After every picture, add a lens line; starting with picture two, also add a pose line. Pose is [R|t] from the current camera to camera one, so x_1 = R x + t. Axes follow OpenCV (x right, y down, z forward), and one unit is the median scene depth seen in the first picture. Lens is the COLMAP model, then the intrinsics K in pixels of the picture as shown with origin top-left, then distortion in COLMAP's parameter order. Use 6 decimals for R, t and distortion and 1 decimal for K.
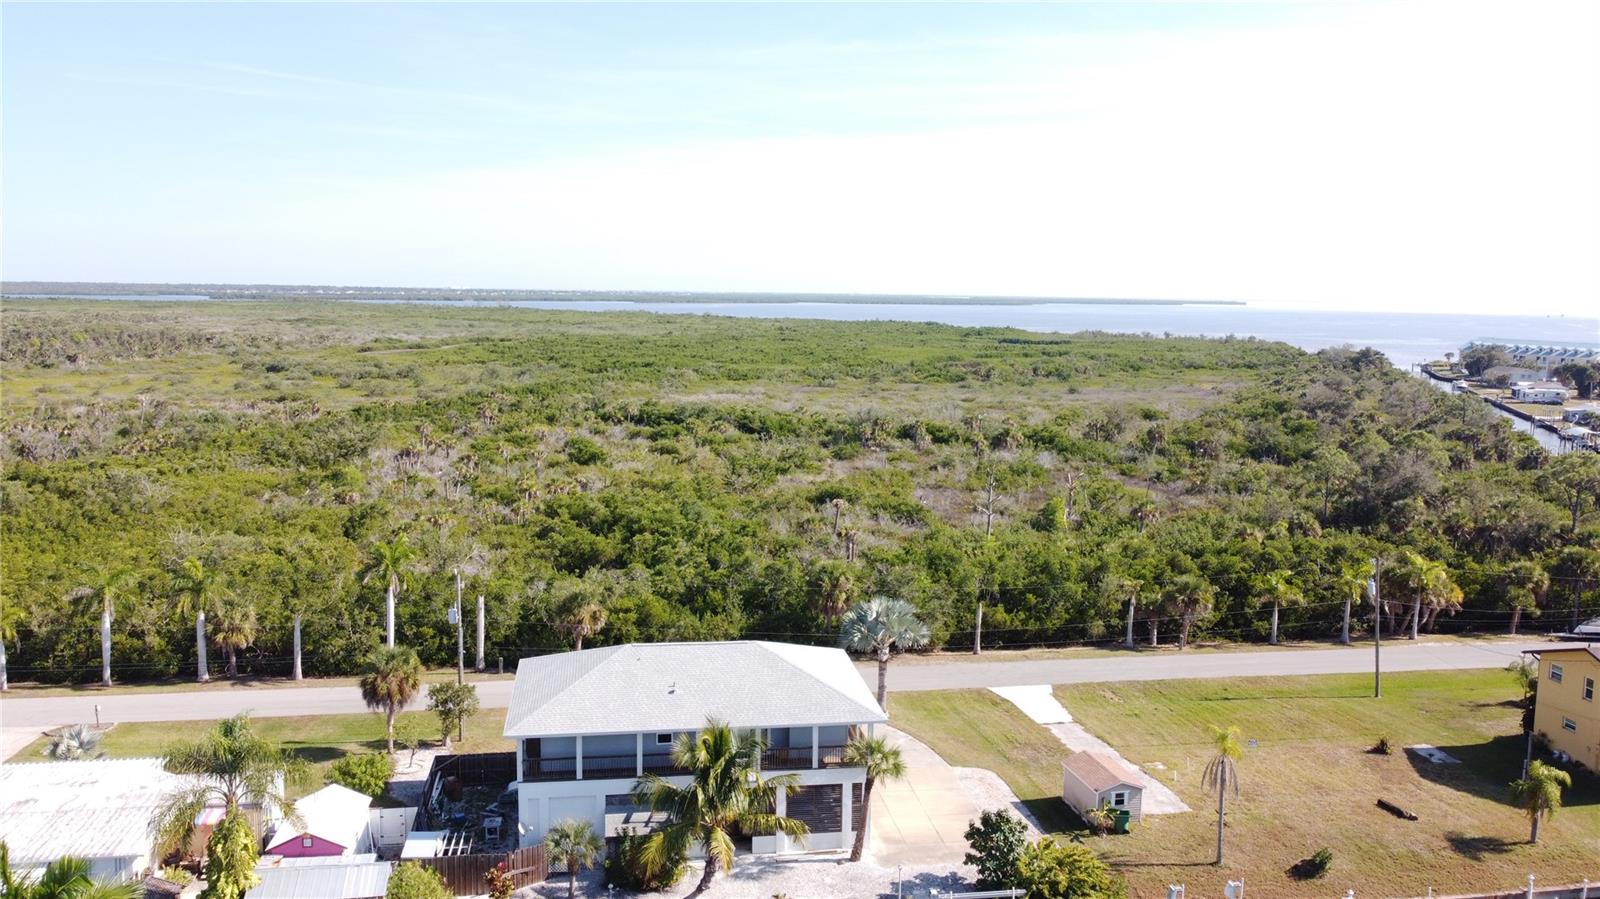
lens RADIAL K [[1210.7, 0, 796.7], [0, 1210.7, 454.2], [0, 0, 1]] dist [0.005192, -0.004088]
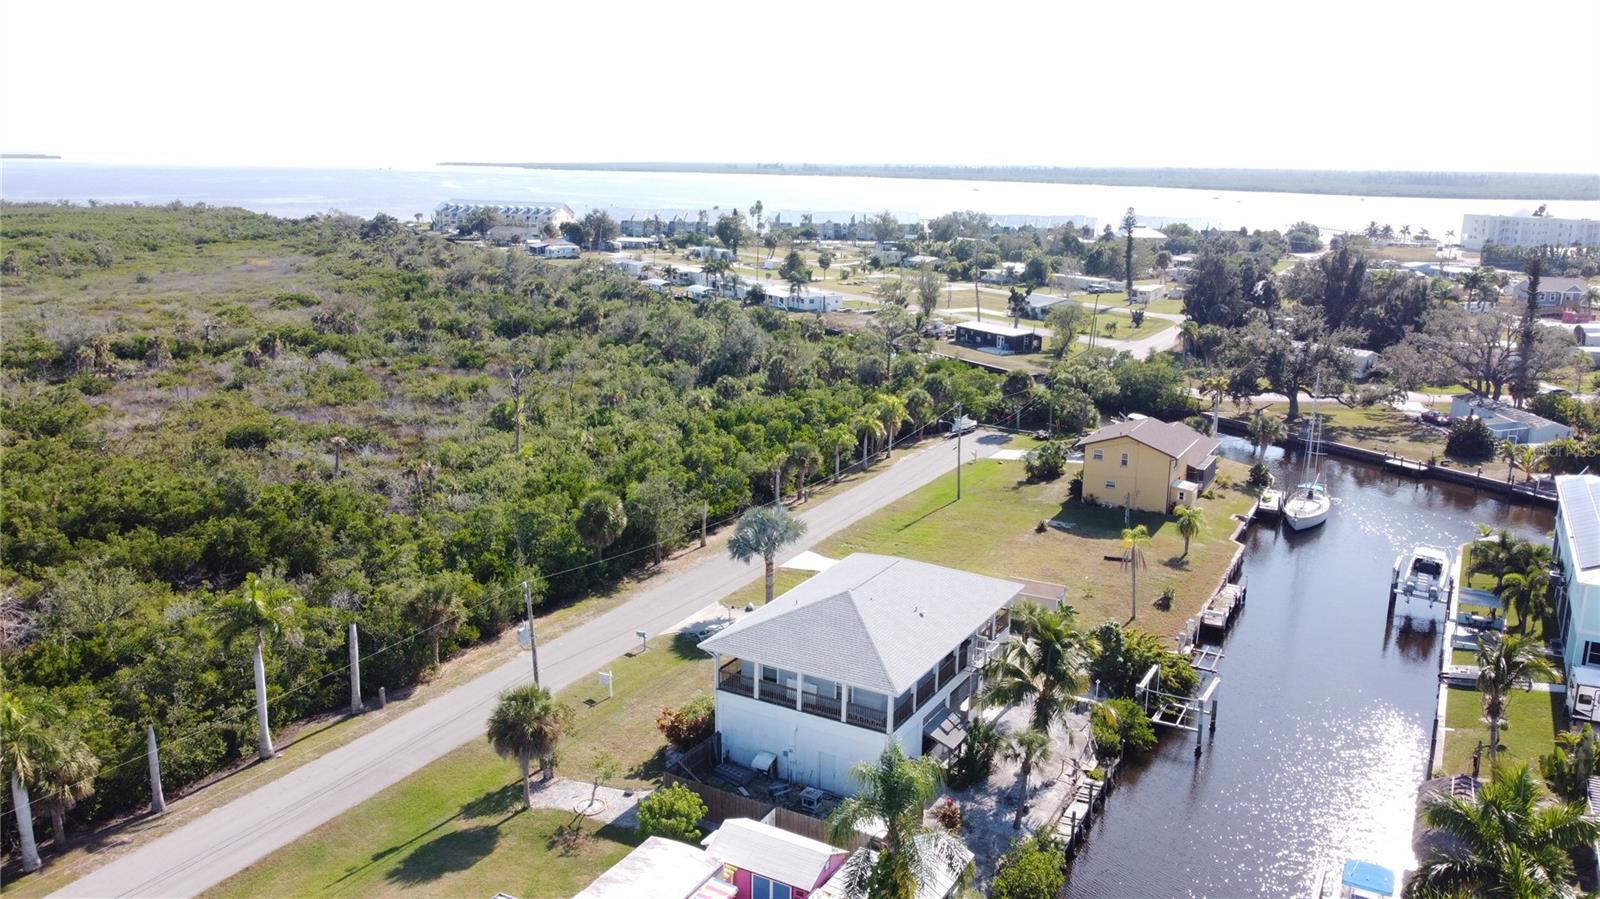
lens RADIAL K [[1210.7, 0, 792.0], [0, 1210.7, 445.6], [0, 0, 1]] dist [0.005192, -0.004088]
pose [[0.626636, -0.186877, 0.756574, -0.584945], [0.101809, 0.982134, 0.158267, -0.086416], [-0.772634, -0.022150, 0.634466, 0.226727]]
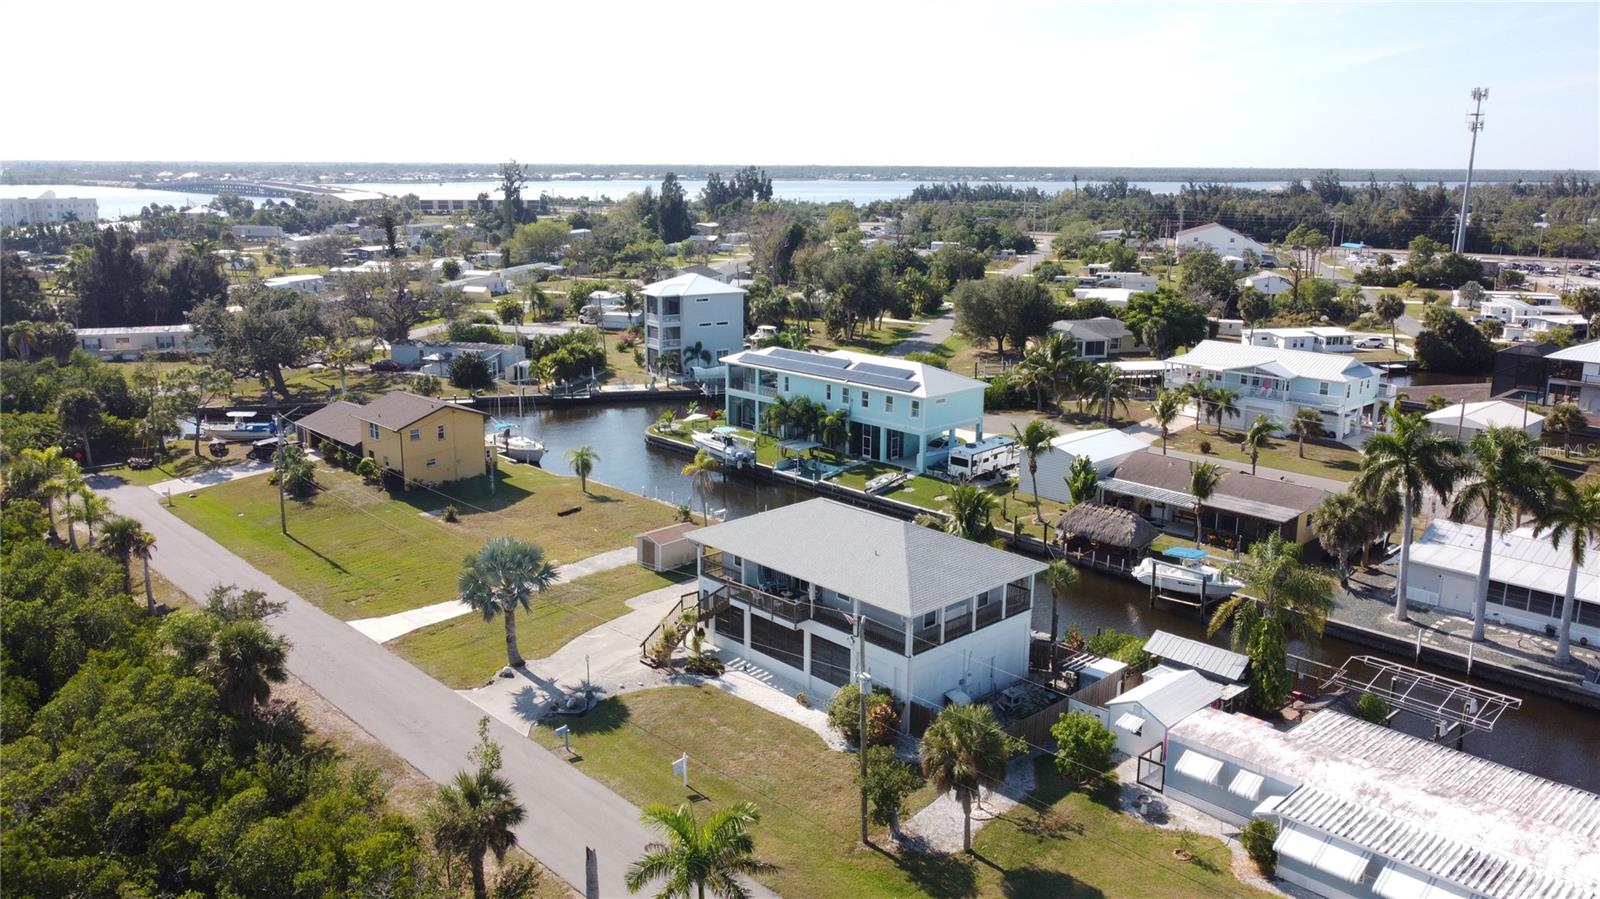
lens RADIAL K [[1210.7, 0, 797.0], [0, 1210.7, 447.2], [0, 0, 1]] dist [0.005192, -0.004088]
pose [[-0.563231, -0.207562, 0.799805, -0.577760], [0.096217, 0.944878, 0.312968, -0.156202], [-0.820678, 0.253228, -0.512214, 0.996035]]
